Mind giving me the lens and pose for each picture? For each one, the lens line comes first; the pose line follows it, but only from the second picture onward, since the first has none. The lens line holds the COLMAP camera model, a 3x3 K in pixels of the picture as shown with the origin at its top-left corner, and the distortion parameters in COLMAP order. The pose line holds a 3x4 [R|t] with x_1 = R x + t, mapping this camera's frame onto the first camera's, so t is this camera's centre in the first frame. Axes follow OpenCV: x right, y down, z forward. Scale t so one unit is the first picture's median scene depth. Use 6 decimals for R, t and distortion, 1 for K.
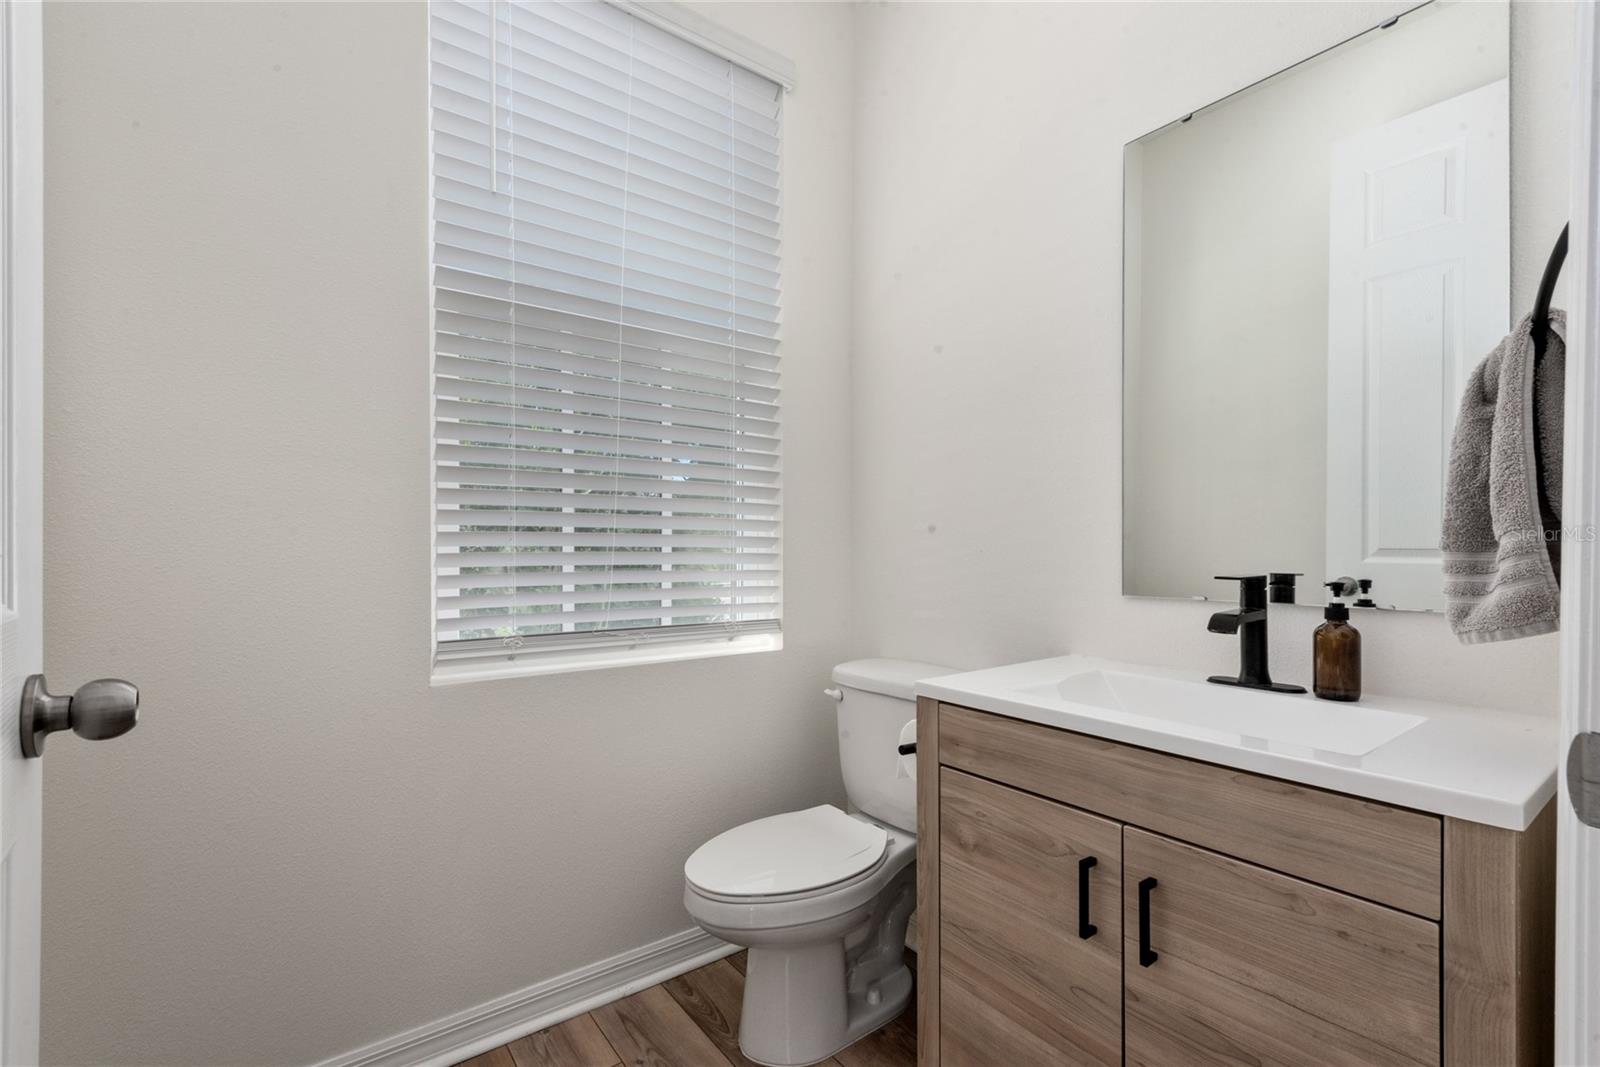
lens RADIAL K [[731.8, 0, 800.3], [0, 731.8, 539.1], [0, 0, 1]] dist [0.000549, 0.000031]
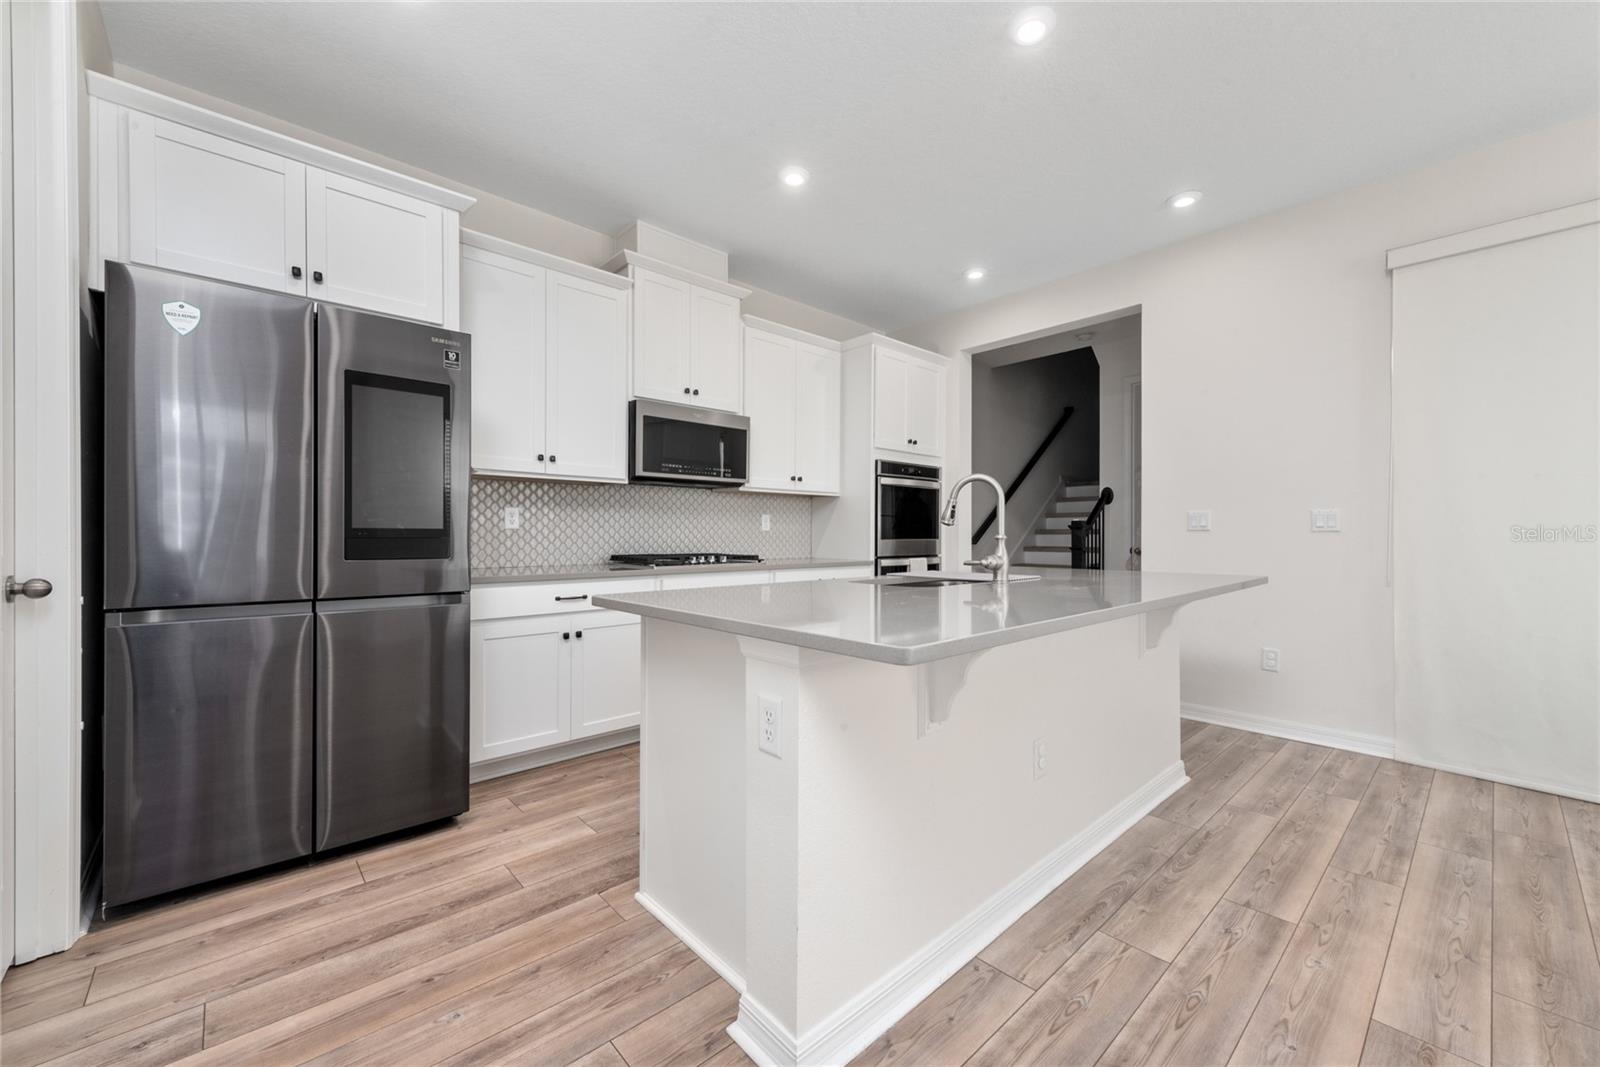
lens RADIAL K [[616.3, 0, 794.7], [0, 616.3, 533.2], [0, 0, 1]] dist [0.007192, -0.001283]
pose [[0.997735, -0.002704, 0.067216, 2.336384], [0.002480, 0.999991, 0.003422, -0.018201], [-0.067224, -0.003247, 0.997733, -2.071851]]
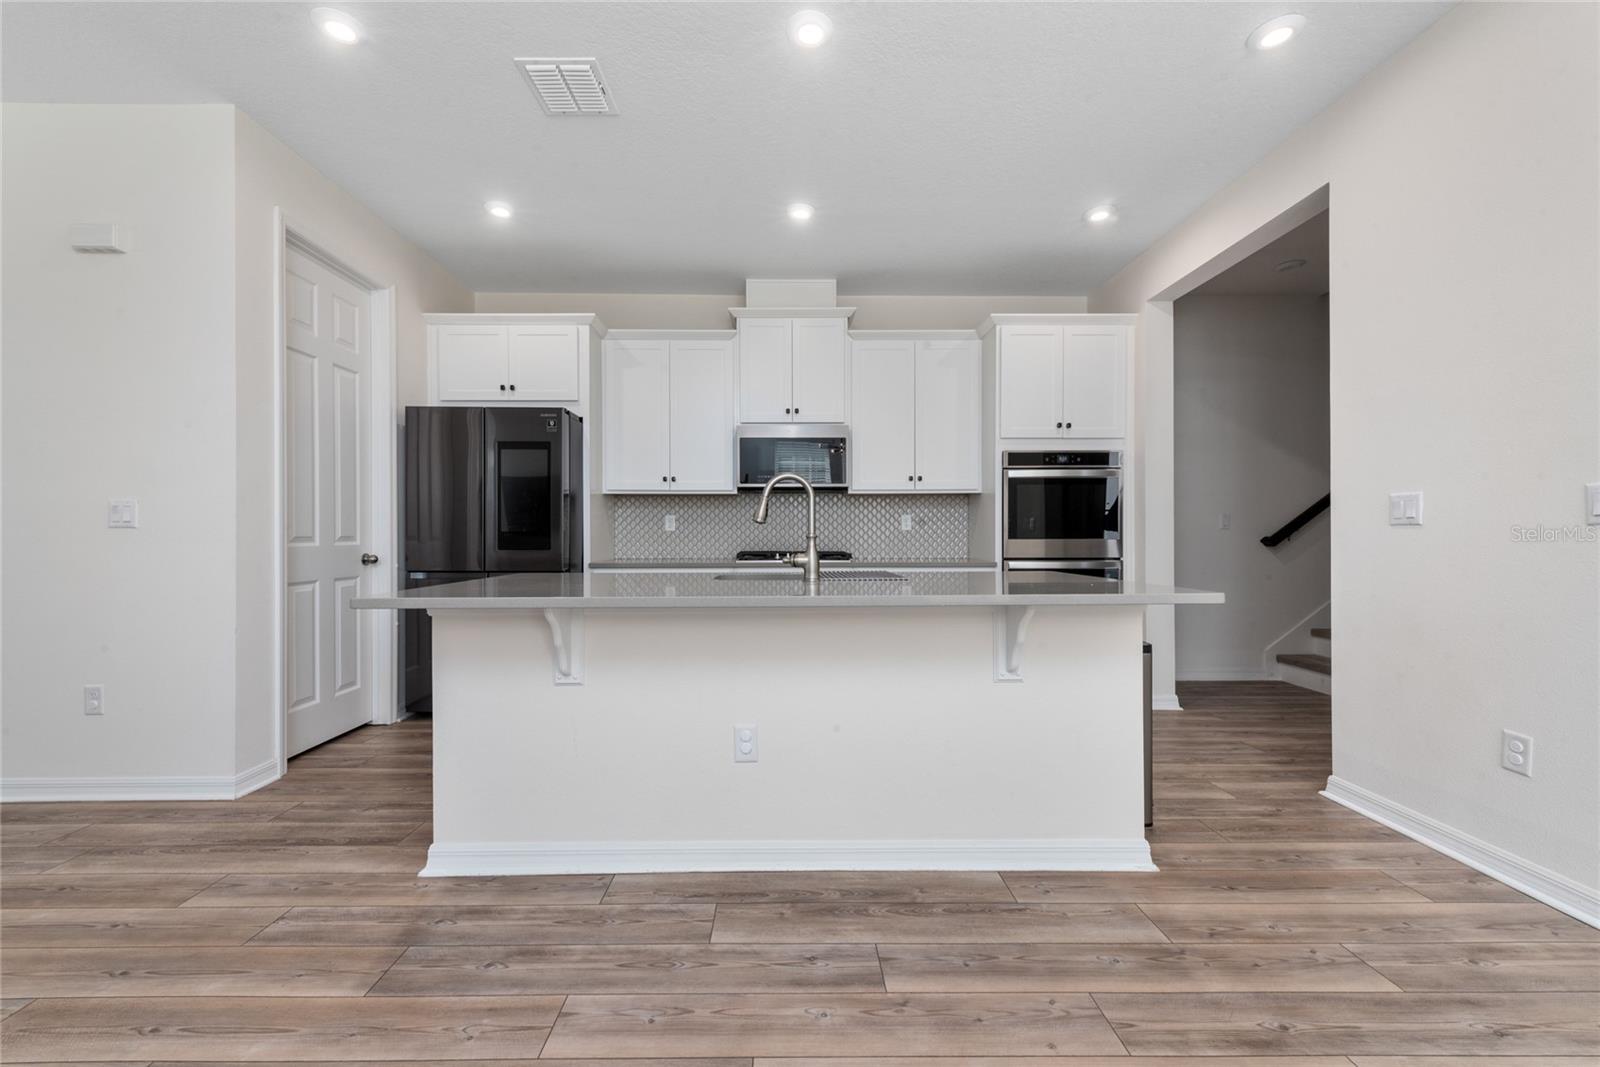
lens RADIAL K [[616.3, 0, 794.2], [0, 616.3, 535.7], [0, 0, 1]] dist [0.007192, -0.001283]
pose [[0.795960, -0.005863, -0.605321, 6.495601], [0.009332, 0.999953, 0.002586, 0.013162], [0.605278, -0.007707, 0.795977, -1.436425]]
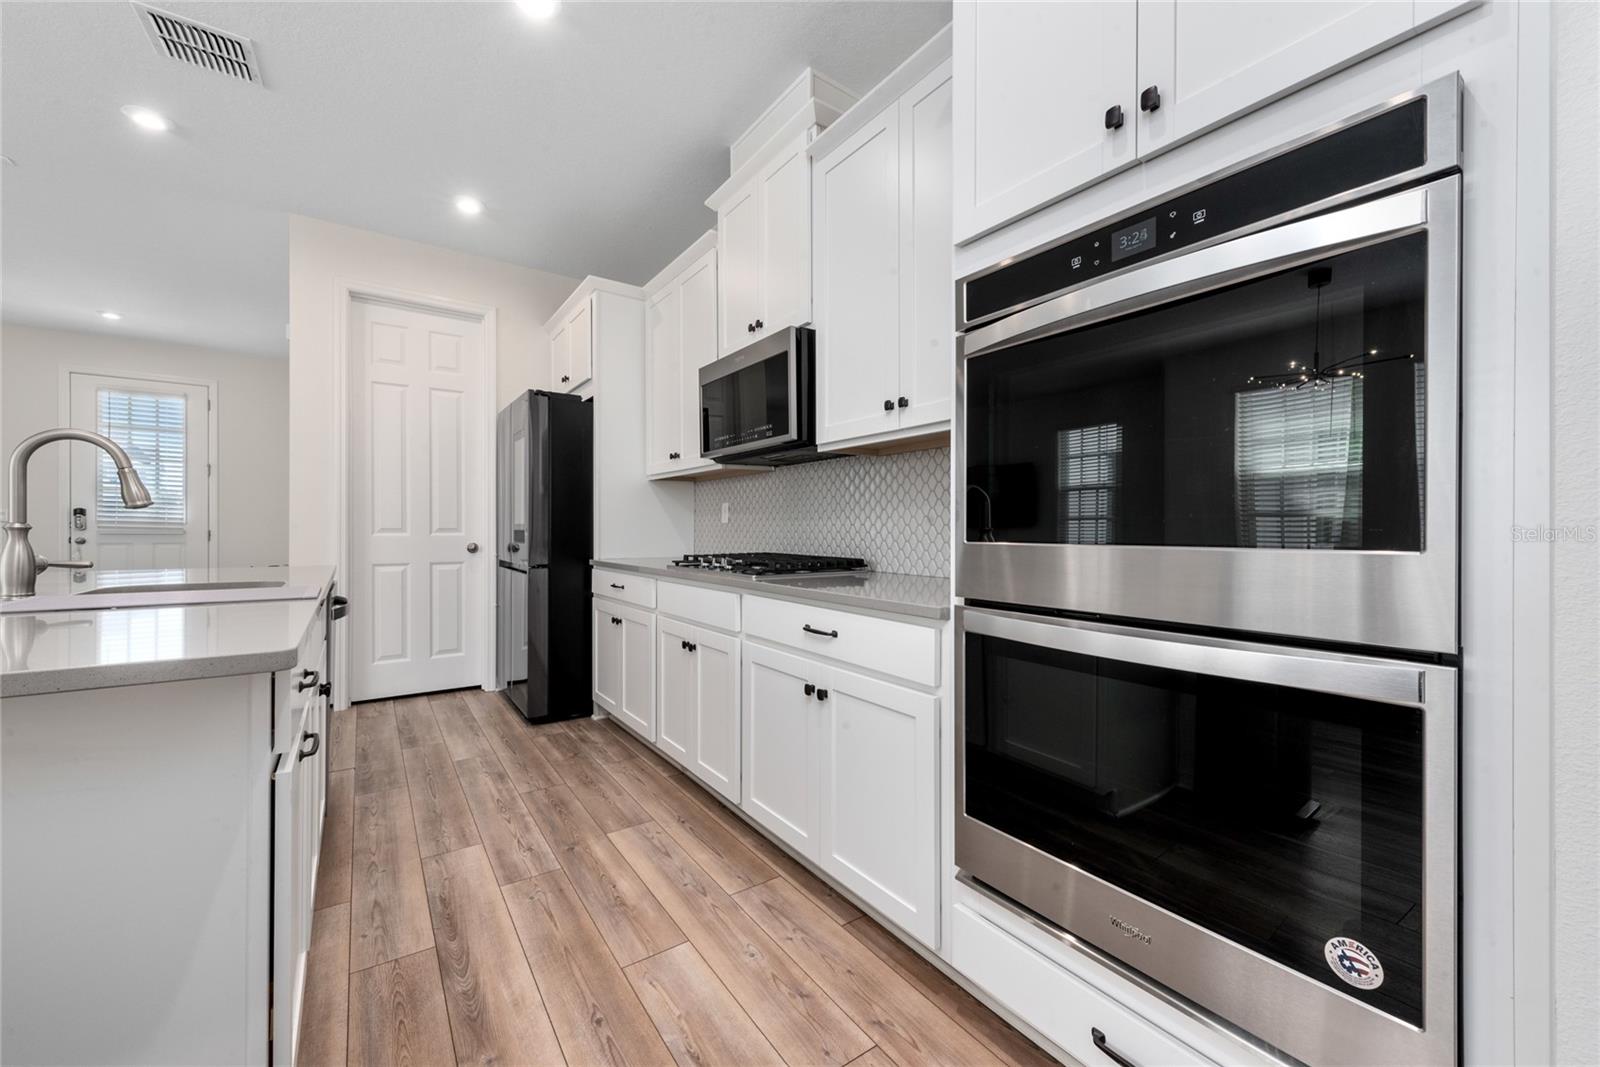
lens RADIAL K [[616.3, 0, 805.5], [0, 616.3, 536.5], [0, 0, 1]] dist [0.007192, -0.001283]
pose [[-0.040433, 0.010200, -0.999130, 6.517296], [0.005976, 0.999932, 0.009966, 0.039076], [0.999164, -0.005568, -0.040491, 5.523481]]
